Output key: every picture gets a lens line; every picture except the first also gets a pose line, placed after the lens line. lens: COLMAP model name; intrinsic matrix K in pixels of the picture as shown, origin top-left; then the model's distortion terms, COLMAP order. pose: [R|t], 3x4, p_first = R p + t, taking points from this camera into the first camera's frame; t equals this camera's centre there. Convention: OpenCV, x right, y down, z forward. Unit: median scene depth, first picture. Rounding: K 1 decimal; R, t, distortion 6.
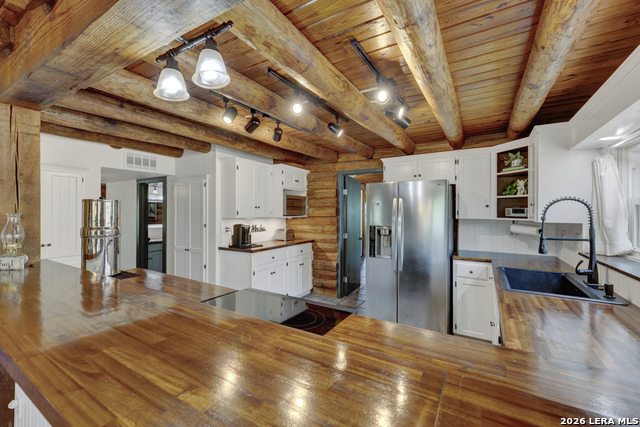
lens RADIAL K [[272.5, 0, 315.0], [0, 272.5, 214.2], [0, 0, 1]] dist [-0.001223, 0.001780]
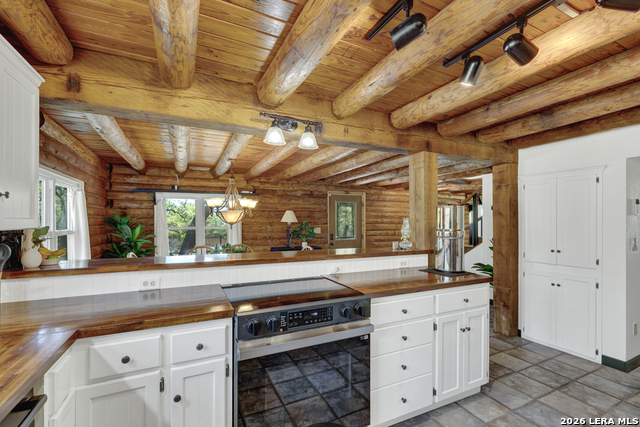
lens RADIAL K [[272.5, 0, 318.2], [0, 272.5, 220.3], [0, 0, 1]] dist [-0.001223, 0.001780]
pose [[-0.532625, -0.008332, -0.846310, 0.242090], [-0.009181, 0.999950, -0.004067, 0.008480], [0.846301, 0.005603, -0.532675, 0.546809]]
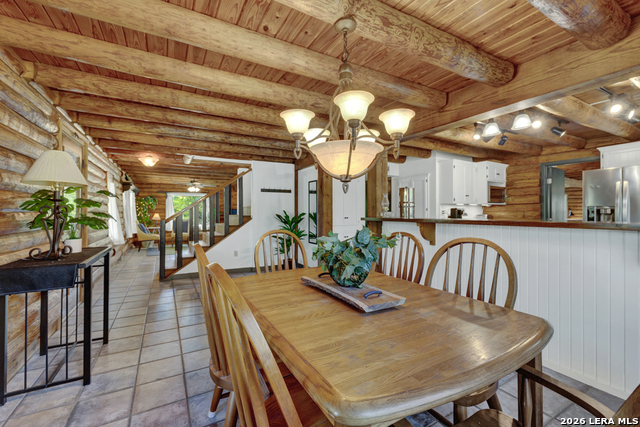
lens RADIAL K [[272.5, 0, 314.6], [0, 272.5, 211.5], [0, 0, 1]] dist [-0.001223, 0.001780]
pose [[0.873179, -0.004060, -0.487383, -0.196296], [-0.004524, 0.999855, -0.016434, 0.069058], [0.487379, 0.016555, 0.873033, -0.463398]]
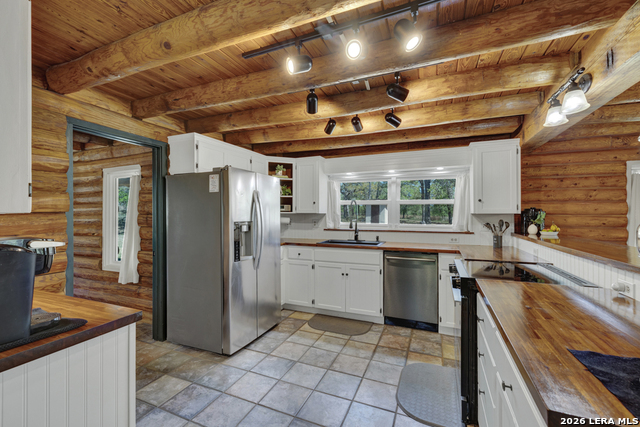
lens RADIAL K [[272.5, 0, 316.7], [0, 272.5, 212.3], [0, 0, 1]] dist [-0.001223, 0.001780]
pose [[-0.148609, 0.002225, 0.988894, -0.458009], [0.008733, 0.999961, -0.000937, 0.012979], [-0.988857, 0.008497, -0.148623, 0.680007]]
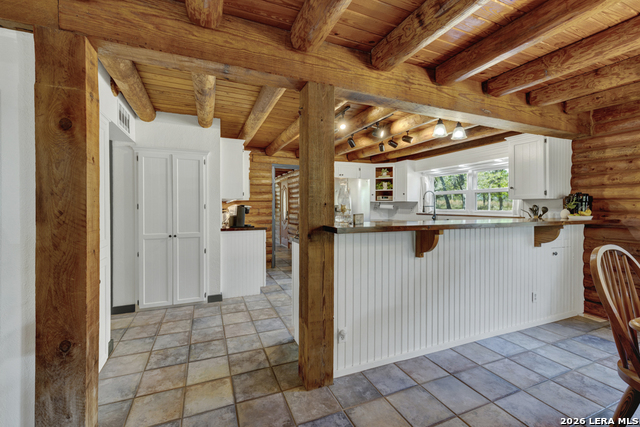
lens RADIAL K [[272.5, 0, 315.3], [0, 272.5, 208.7], [0, 0, 1]] dist [-0.001223, 0.001780]
pose [[0.587501, -0.006019, 0.809201, -0.820356], [0.003540, 0.999982, 0.004868, 0.041425], [-0.809216, 0.000005, 0.587511, 0.142777]]
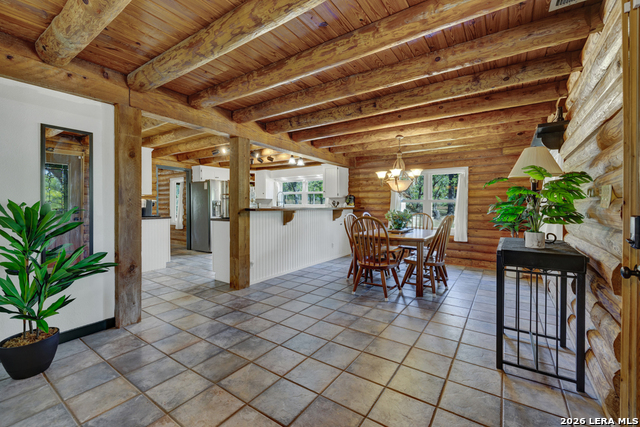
lens RADIAL K [[272.5, 0, 314.9], [0, 272.5, 207.9], [0, 0, 1]] dist [-0.001223, 0.001780]
pose [[0.055507, -0.007888, 0.998427, -1.330842], [0.007752, 0.999942, 0.007469, 0.064914], [-0.998428, 0.007325, 0.055565, 0.114341]]
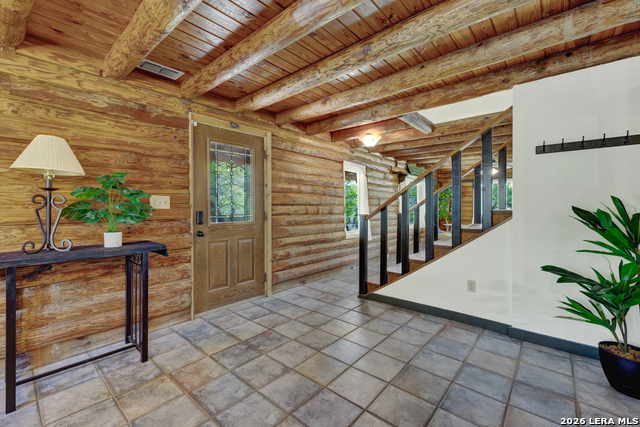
lens RADIAL K [[272.5, 0, 314.8], [0, 272.5, 208.1], [0, 0, 1]] dist [-0.001223, 0.001780]
pose [[-0.166209, 0.002638, -0.986087, -0.443111], [-0.005640, 0.999978, 0.003626, 0.064293], [0.986074, 0.006164, -0.166190, 0.207590]]
